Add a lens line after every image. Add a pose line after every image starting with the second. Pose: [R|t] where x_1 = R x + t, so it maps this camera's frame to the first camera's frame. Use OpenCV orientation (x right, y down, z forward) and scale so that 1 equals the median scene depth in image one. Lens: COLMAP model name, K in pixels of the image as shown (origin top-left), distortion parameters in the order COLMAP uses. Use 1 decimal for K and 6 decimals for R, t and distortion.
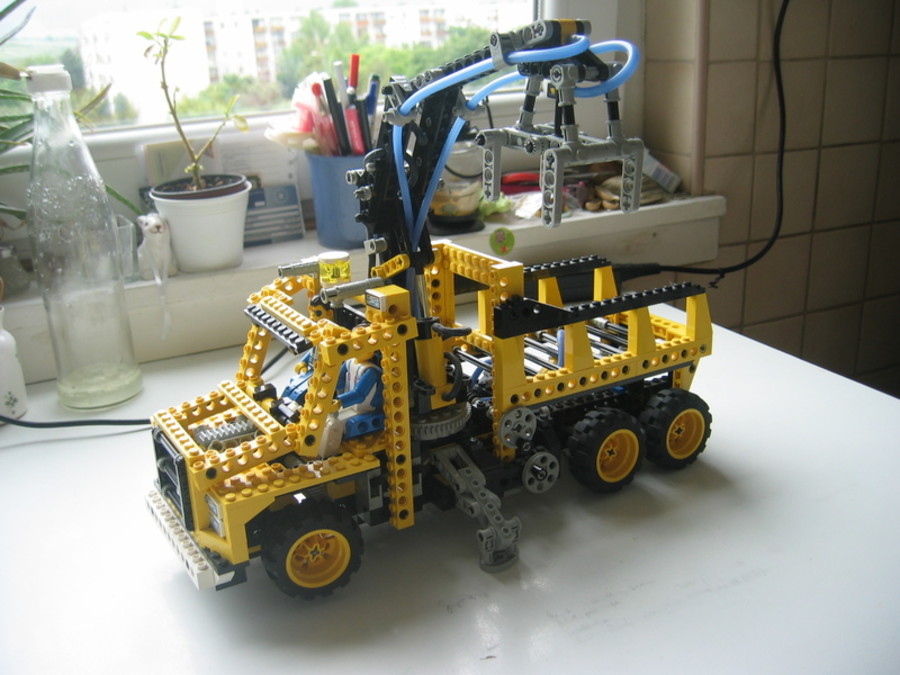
lens RADIAL K [[940.6, 0, 450.0], [0, 940.6, 337.5], [0, 0, 1]] dist [-0.100539, 0.025205]
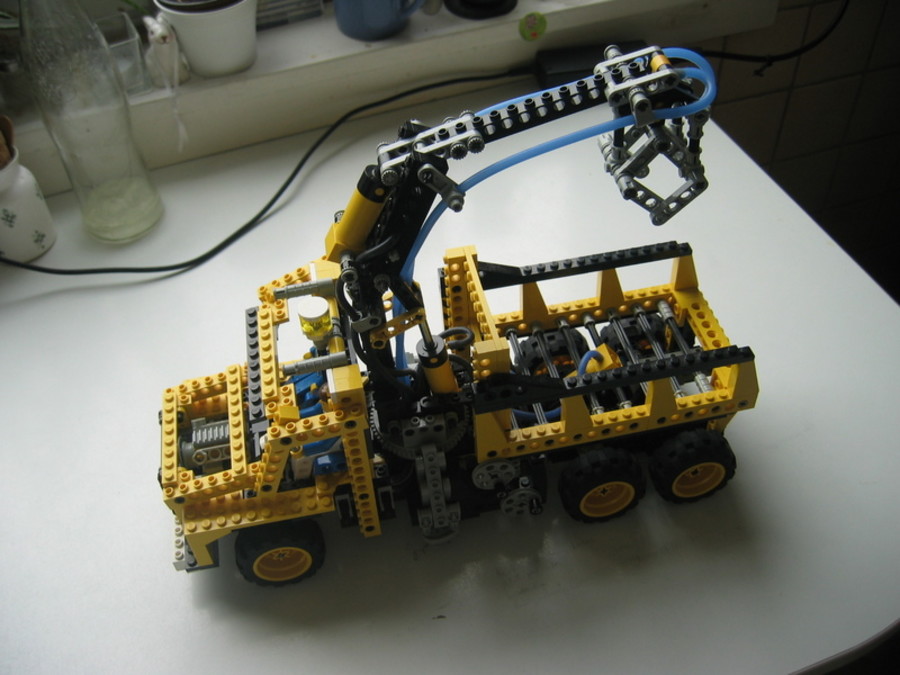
lens RADIAL K [[940.6, 0, 450.0], [0, 940.6, 337.5], [0, 0, 1]] dist [-0.100539, 0.025205]
pose [[0.996375, 0.062566, -0.057646, 0.047000], [-0.029318, 0.888615, 0.457715, -0.251427], [0.079862, -0.454366, 0.887228, 0.035616]]
